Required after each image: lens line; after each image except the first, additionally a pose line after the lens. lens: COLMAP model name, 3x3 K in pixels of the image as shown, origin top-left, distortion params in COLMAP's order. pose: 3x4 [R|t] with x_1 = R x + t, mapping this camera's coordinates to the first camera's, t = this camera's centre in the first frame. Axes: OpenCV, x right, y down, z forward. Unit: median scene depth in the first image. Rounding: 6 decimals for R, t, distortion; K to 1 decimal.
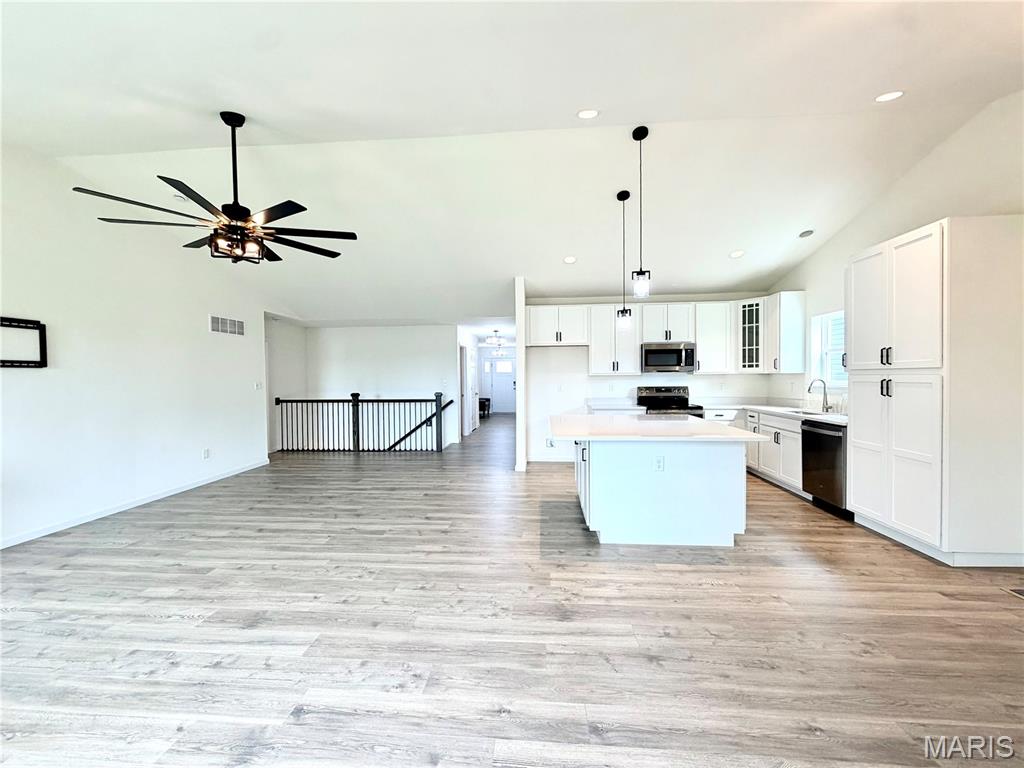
lens RADIAL K [[406.1, 0, 509.1], [0, 406.1, 388.8], [0, 0, 1]] dist [-0.001390, 0.000747]
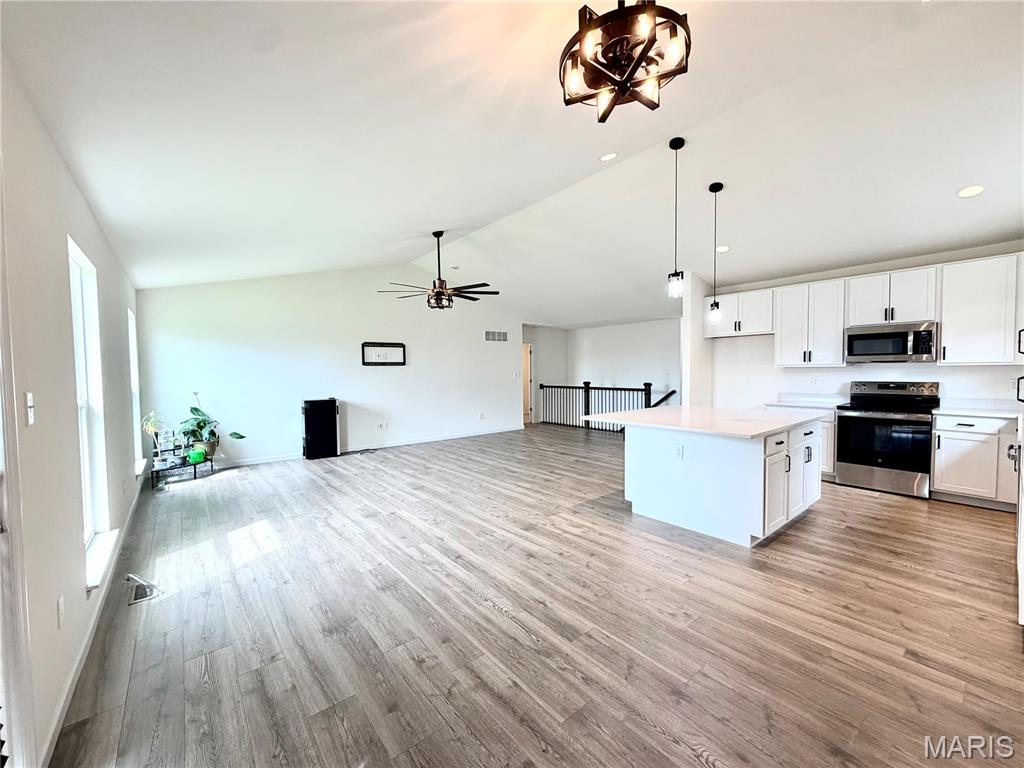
lens RADIAL K [[406.1, 0, 510.6], [0, 406.1, 388.3], [0, 0, 1]] dist [-0.001390, 0.000747]
pose [[0.692156, 0.034596, -0.720918, 0.573515], [-0.017518, 0.999362, 0.031138, -0.005983], [0.721535, -0.008923, 0.692321, -0.046557]]
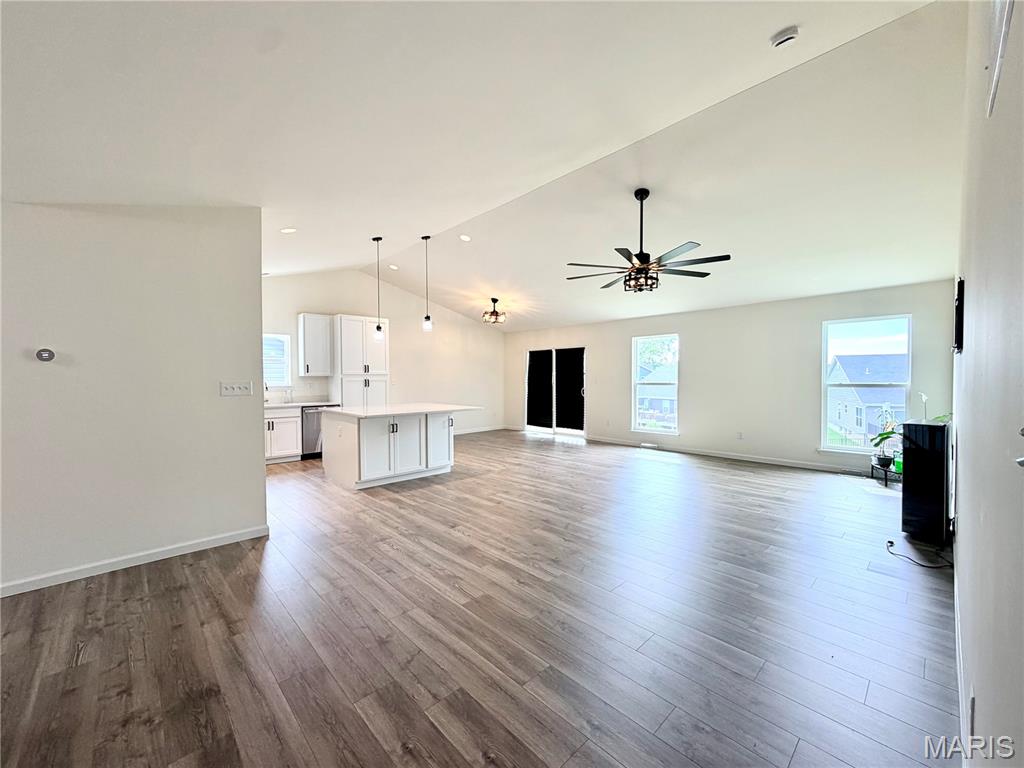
lens RADIAL K [[406.1, 0, 512.2], [0, 406.1, 386.6], [0, 0, 1]] dist [-0.001390, 0.000747]
pose [[-0.746927, -0.001923, 0.664903, -0.796032], [0.030917, 0.998814, 0.037620, -0.029655], [-0.664187, 0.048656, -0.745981, 1.481280]]
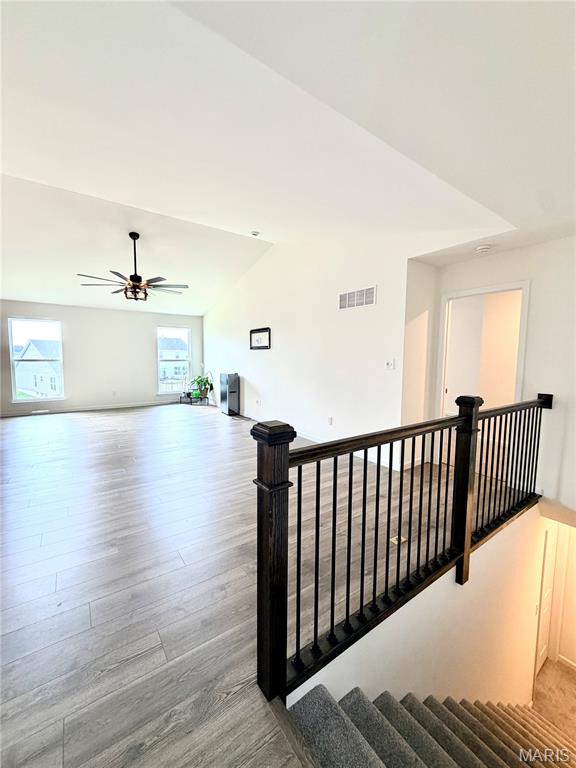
lens RADIAL K [[304.6, 0, 290.4], [0, 304.6, 384.4], [0, 0, 1]] dist [-0.001390, 0.000747]
pose [[-0.758839, 0.060520, -0.648461, -0.122119], [-0.022098, 0.992707, 0.118507, -0.044453], [0.650904, 0.104257, -0.751967, 1.764758]]
